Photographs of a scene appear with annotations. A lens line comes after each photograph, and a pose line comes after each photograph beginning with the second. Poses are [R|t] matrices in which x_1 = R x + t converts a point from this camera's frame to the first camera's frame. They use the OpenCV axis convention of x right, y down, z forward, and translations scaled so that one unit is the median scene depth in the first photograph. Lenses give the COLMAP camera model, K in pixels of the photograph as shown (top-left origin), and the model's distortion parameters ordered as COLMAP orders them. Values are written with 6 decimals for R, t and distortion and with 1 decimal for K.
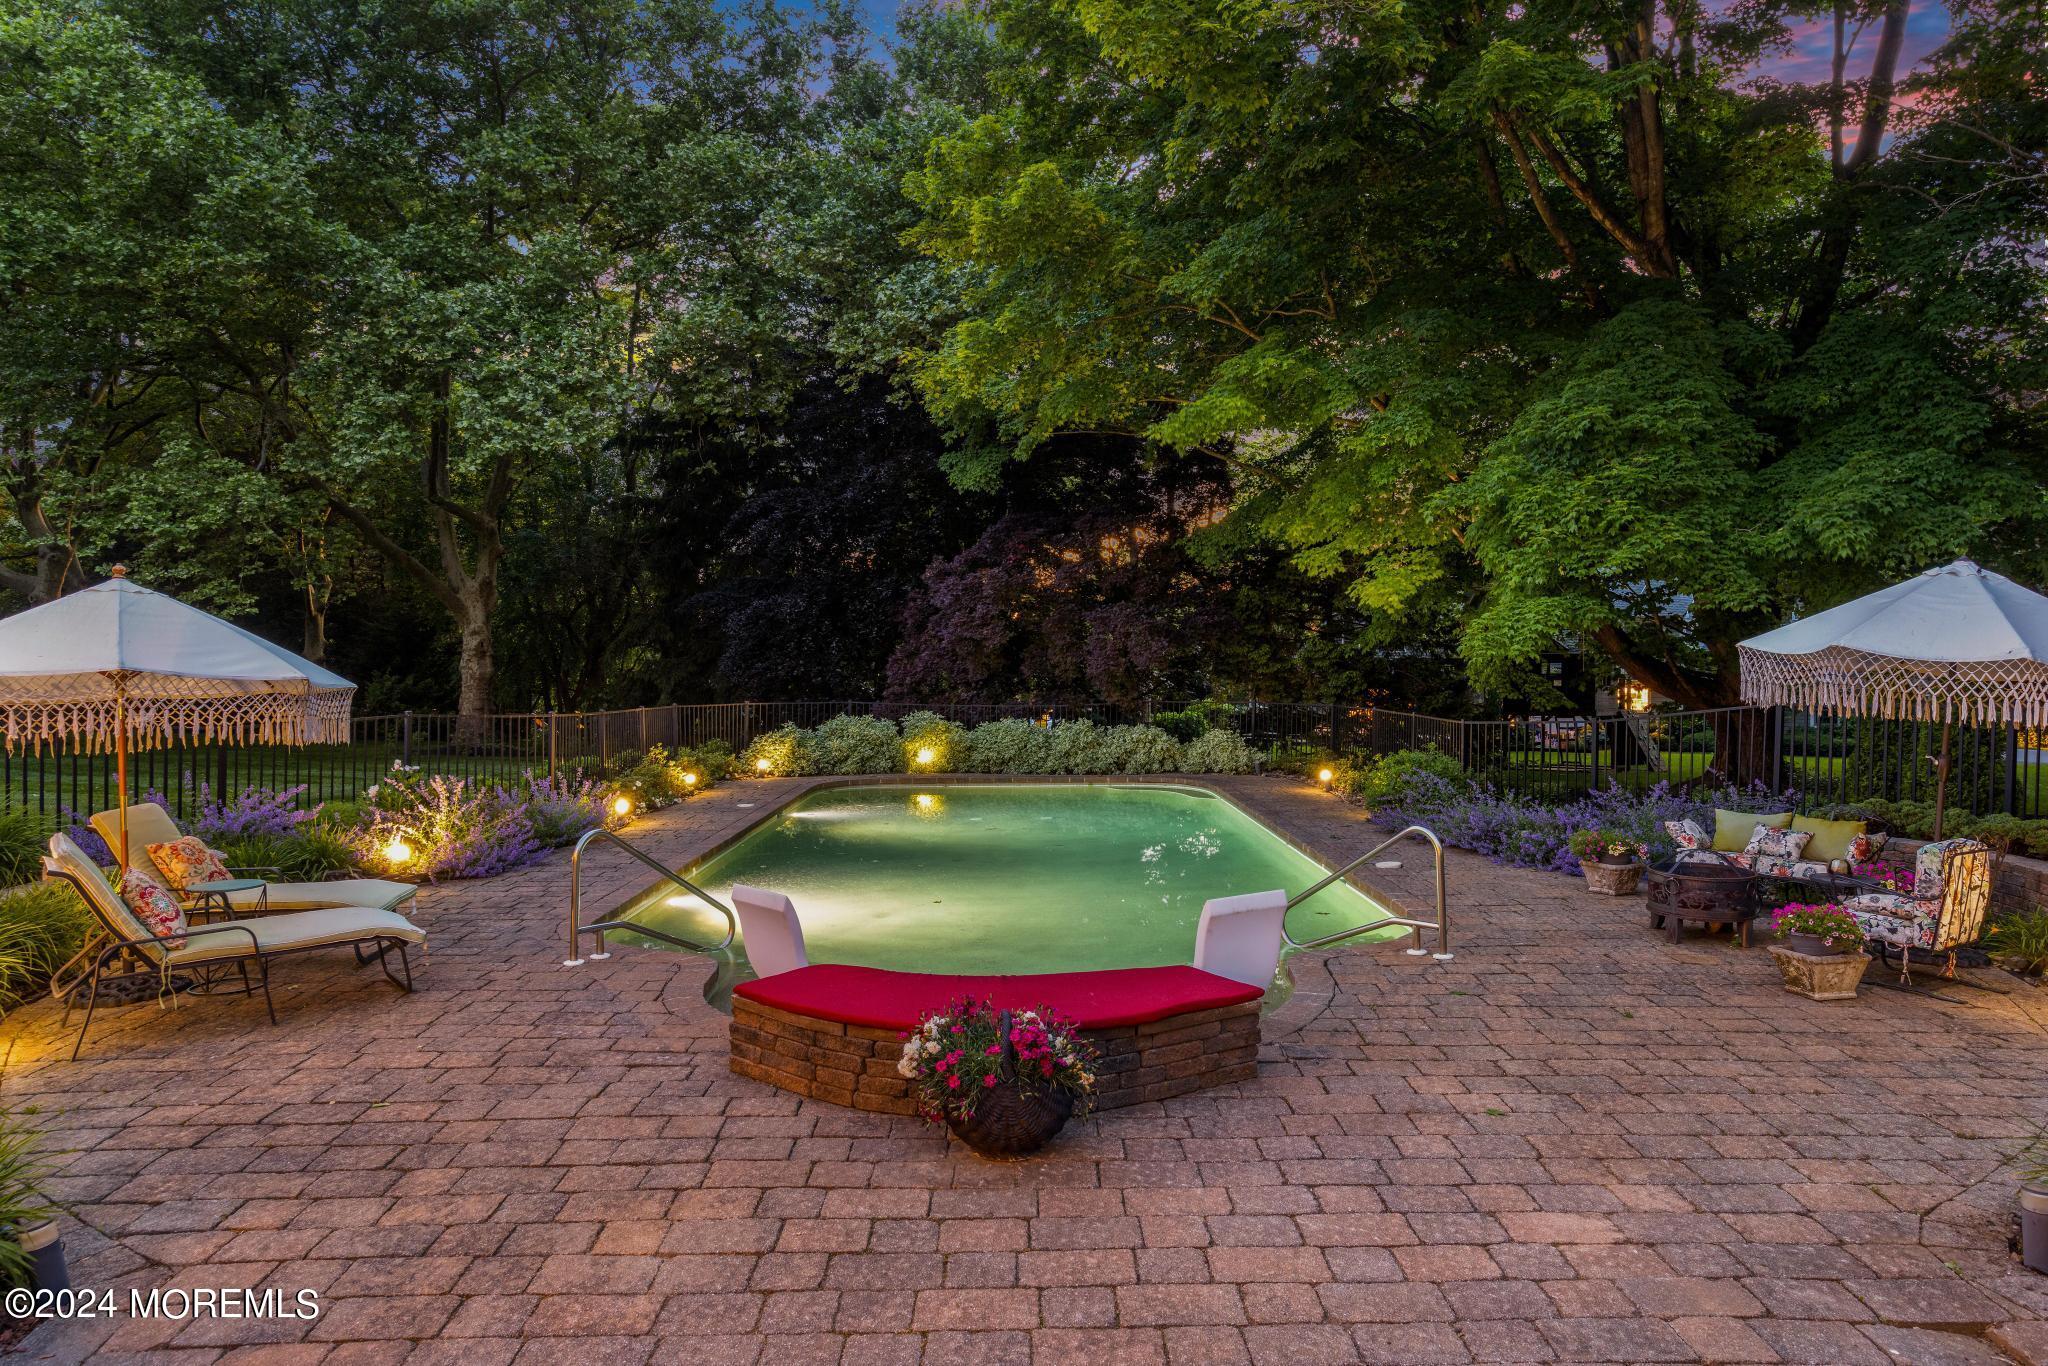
lens RADIAL K [[1260.3, 0, 1023.5], [0, 1260.3, 681.1], [0, 0, 1]] dist [0.006943, 0.002504]
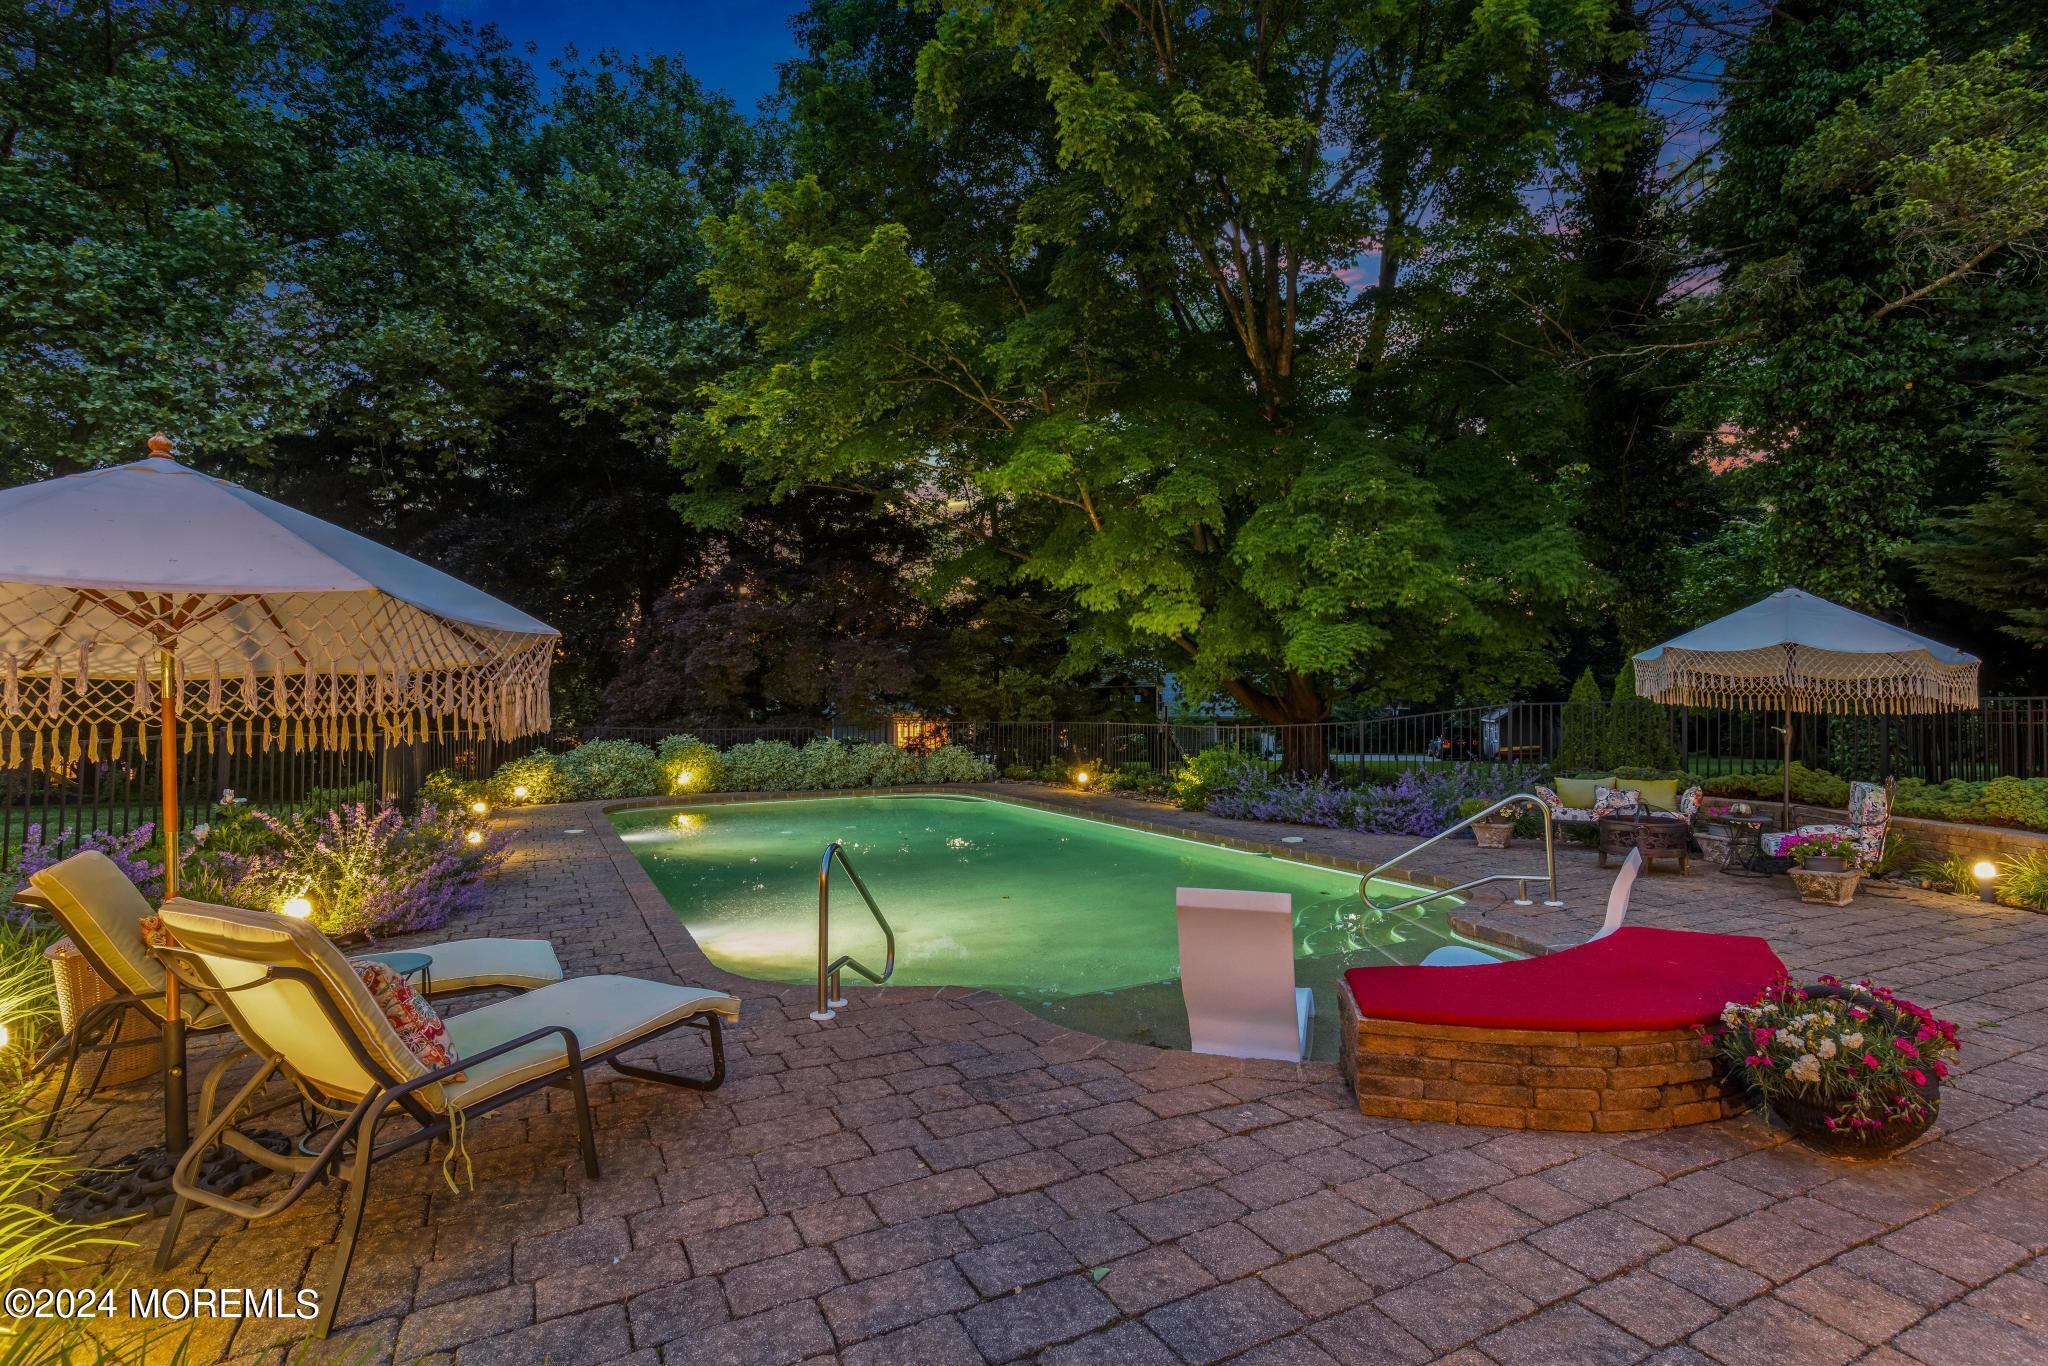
lens RADIAL K [[989.0, 0, 1023.9], [0, 989.0, 684.7], [0, 0, 1]] dist [0.004951, 0.000144]
pose [[0.894459, 0.004923, 0.447122, -0.235128], [0.012292, 0.999291, -0.035592, 0.018658], [-0.446980, 0.037332, 0.893765, 0.174698]]
